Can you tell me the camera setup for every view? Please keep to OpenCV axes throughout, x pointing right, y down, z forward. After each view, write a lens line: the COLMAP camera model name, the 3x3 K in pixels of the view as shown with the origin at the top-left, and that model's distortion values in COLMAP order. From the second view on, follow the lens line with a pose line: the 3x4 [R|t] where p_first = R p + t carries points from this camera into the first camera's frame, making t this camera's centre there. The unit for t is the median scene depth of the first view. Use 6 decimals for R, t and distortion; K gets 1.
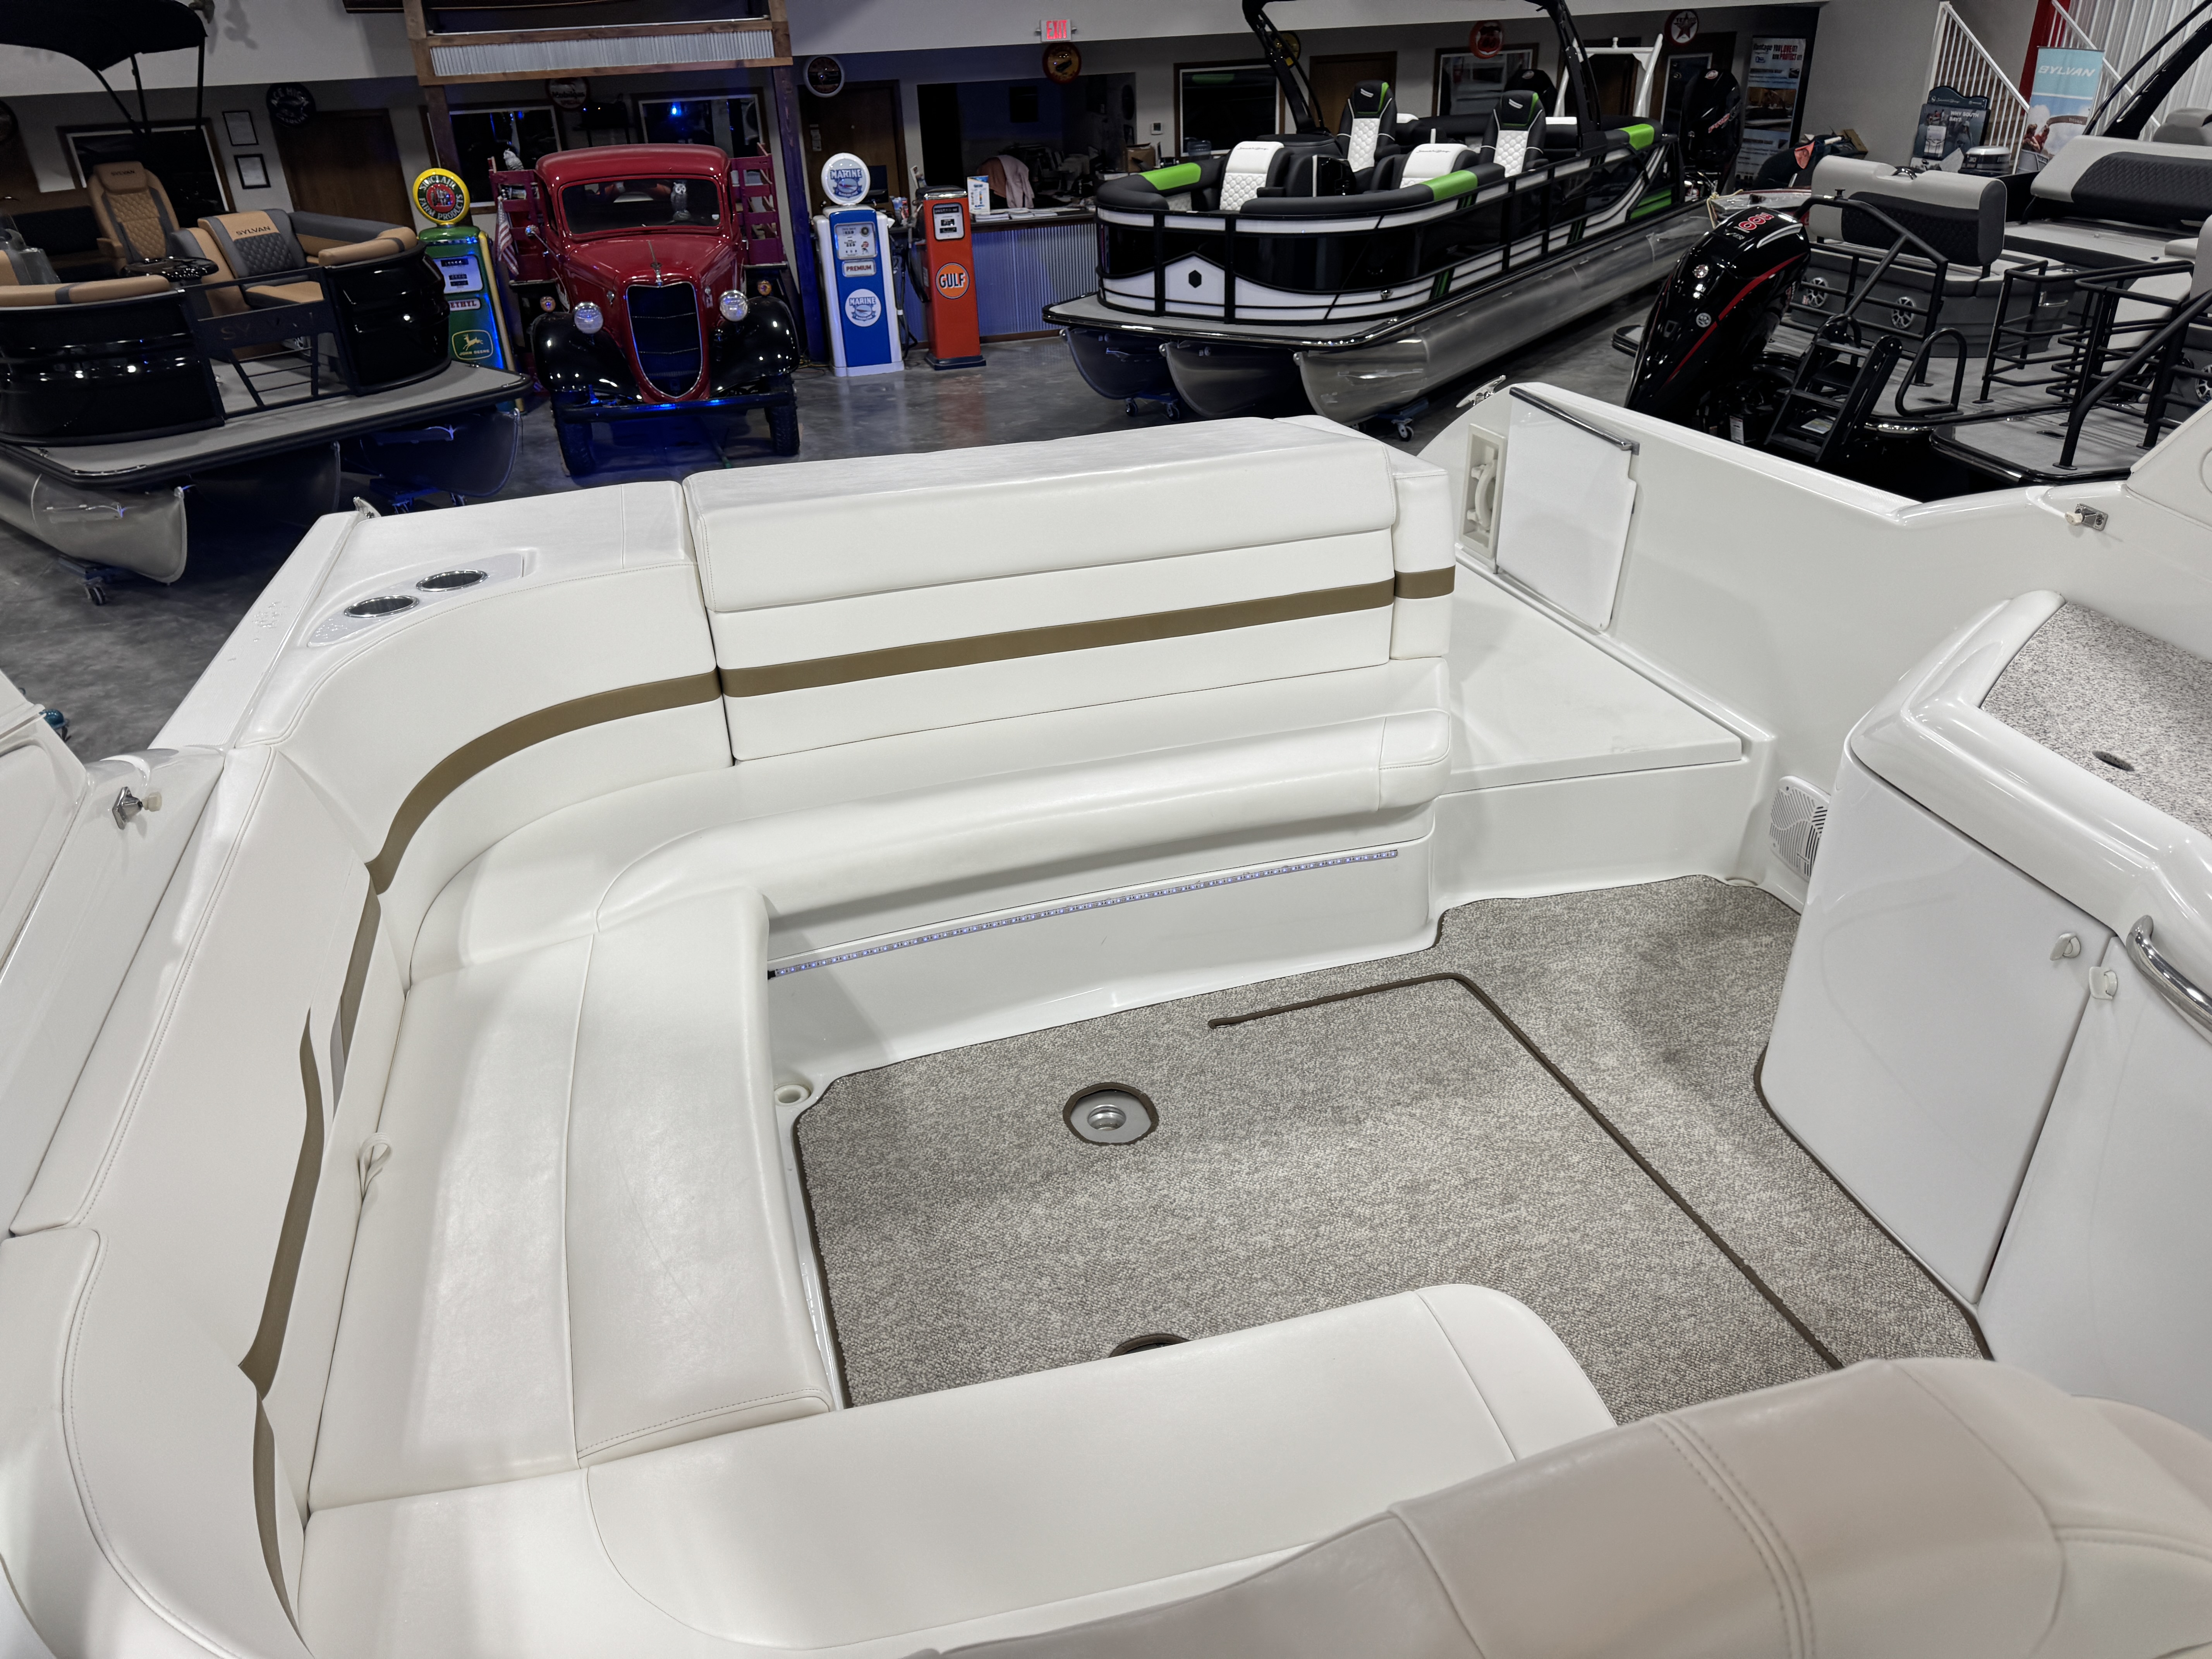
lens RADIAL K [[1474.1, 0, 1108.3], [0, 1474.1, 759.9], [0, 0, 1]] dist [0.072942, -0.169734]
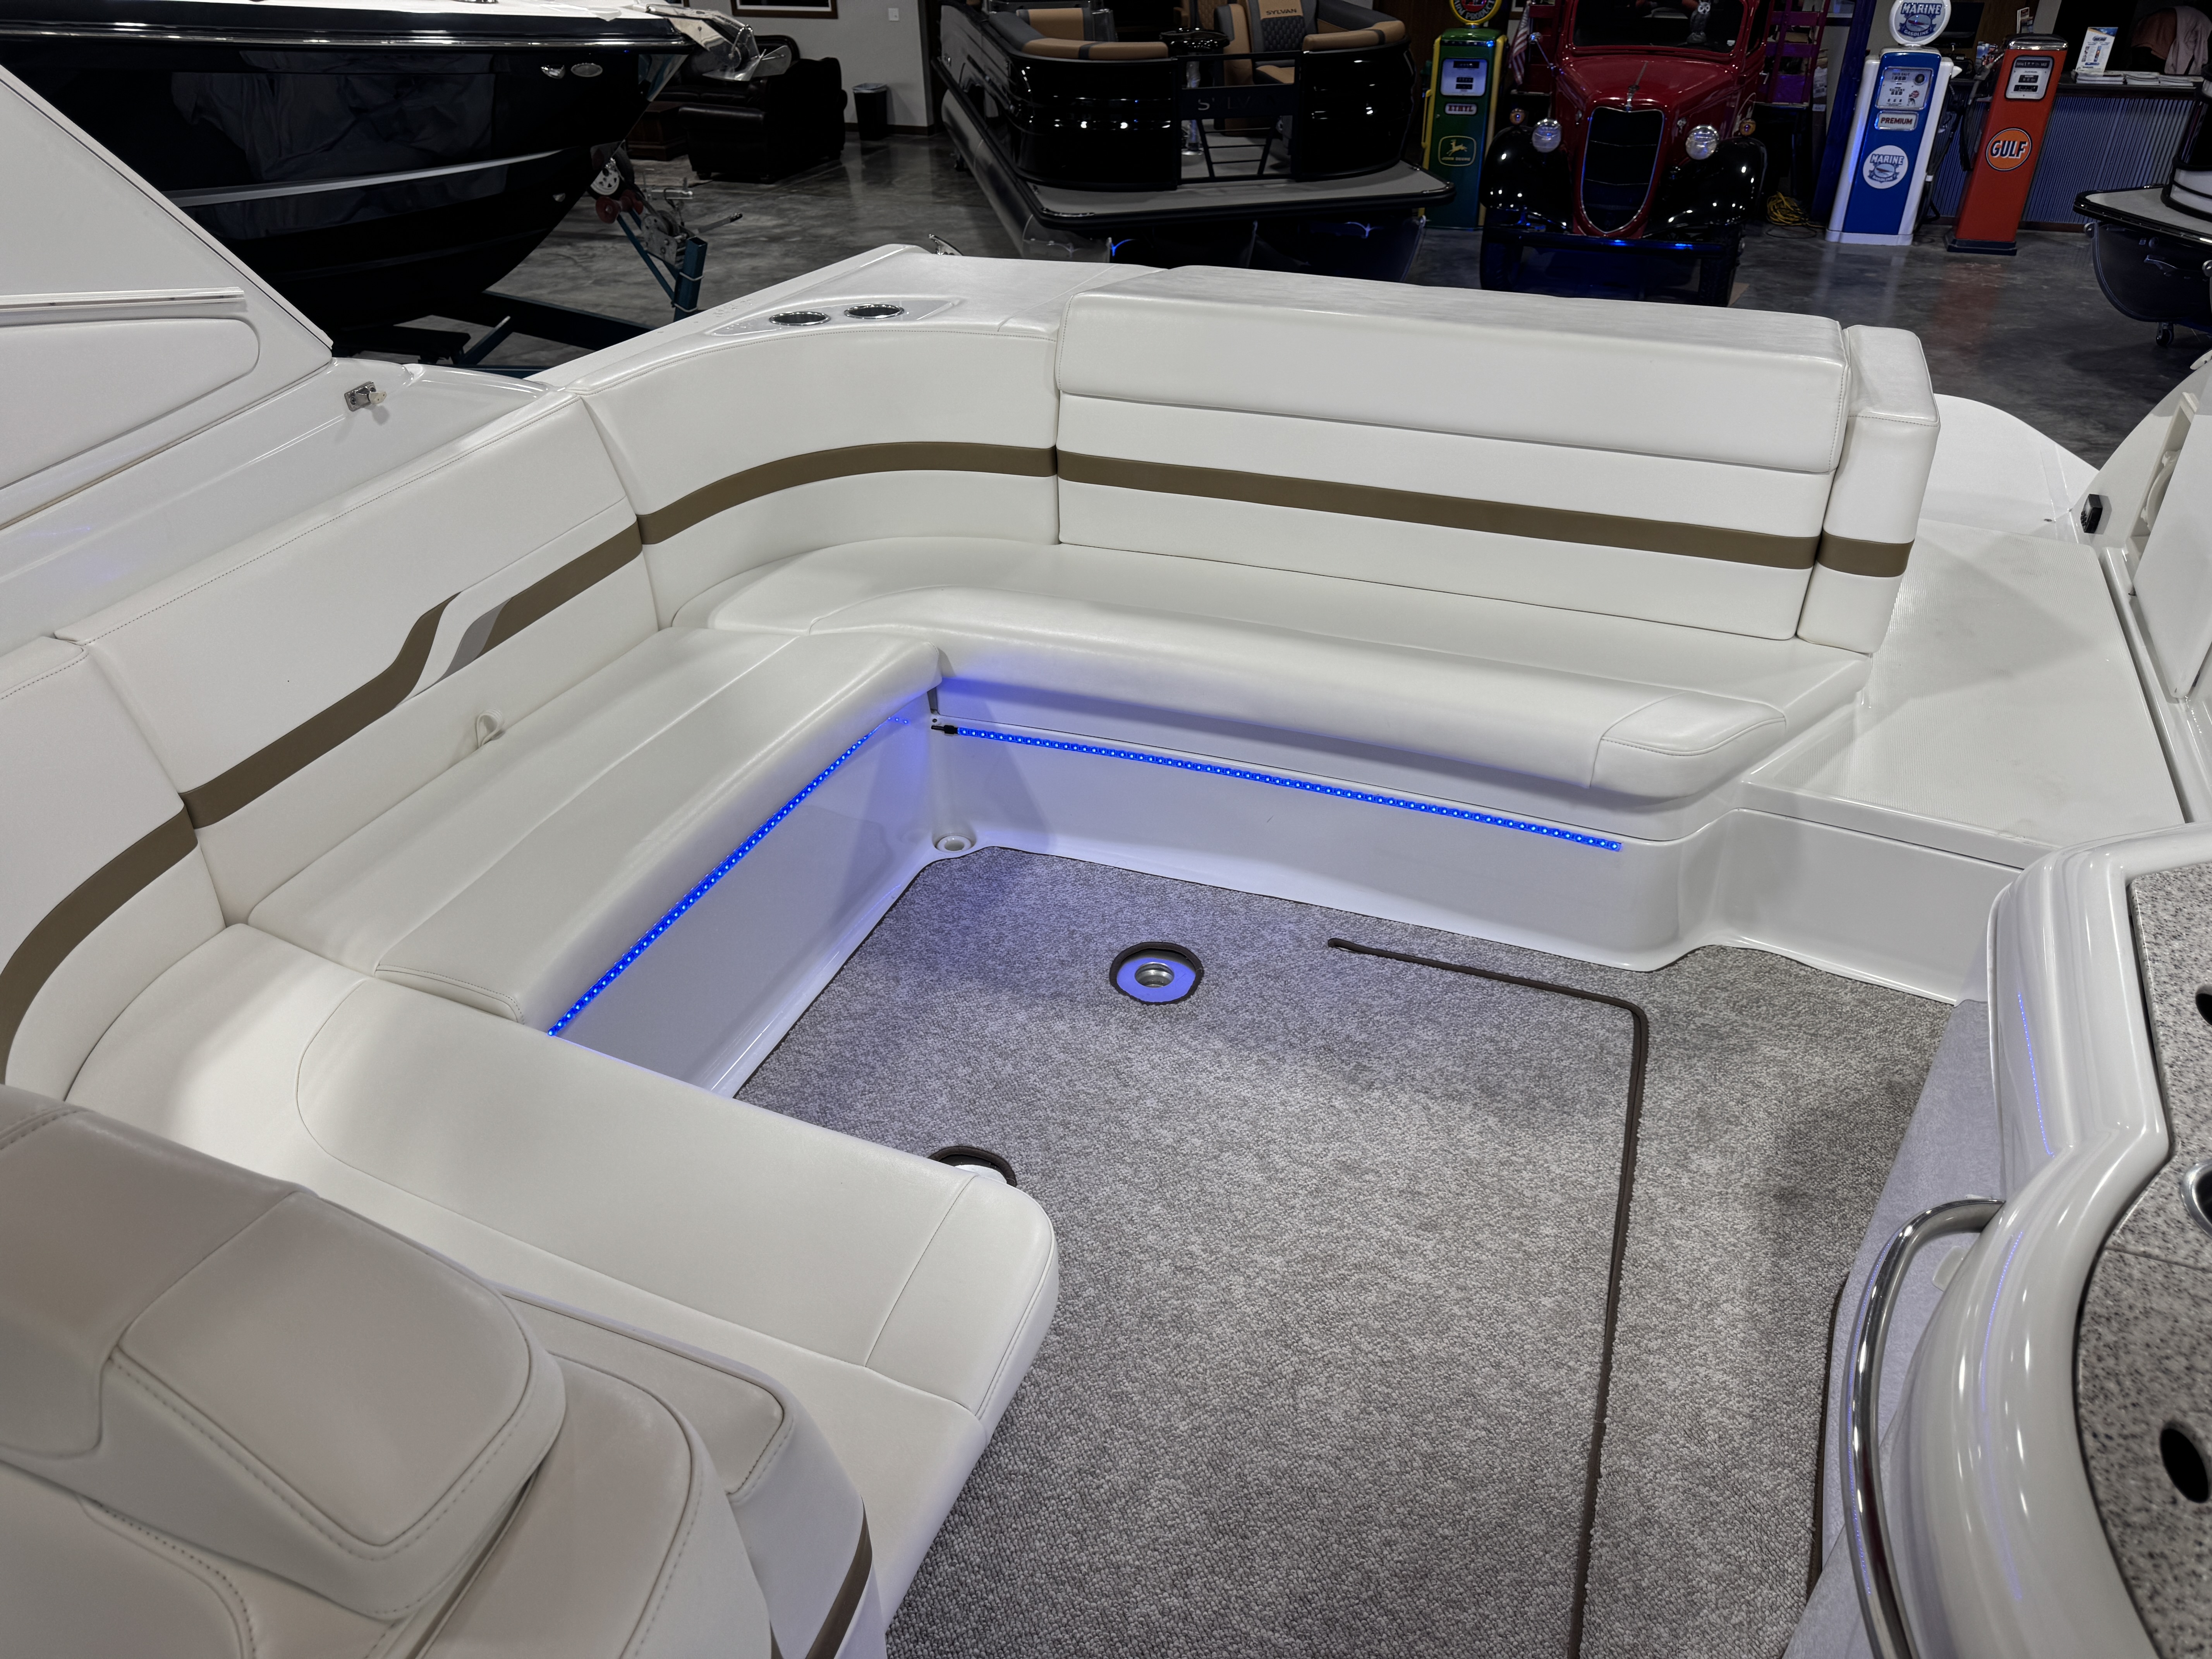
lens RADIAL K [[1543.3, 0, 1099.6], [0, 1543.3, 752.7], [0, 0, 1]] dist [-0.036044, 0.006518]
pose [[0.789481, 0.327367, -0.519182, 0.356103], [-0.279617, 0.944839, 0.170569, -0.047717], [0.546382, 0.010512, 0.837470, 0.099309]]
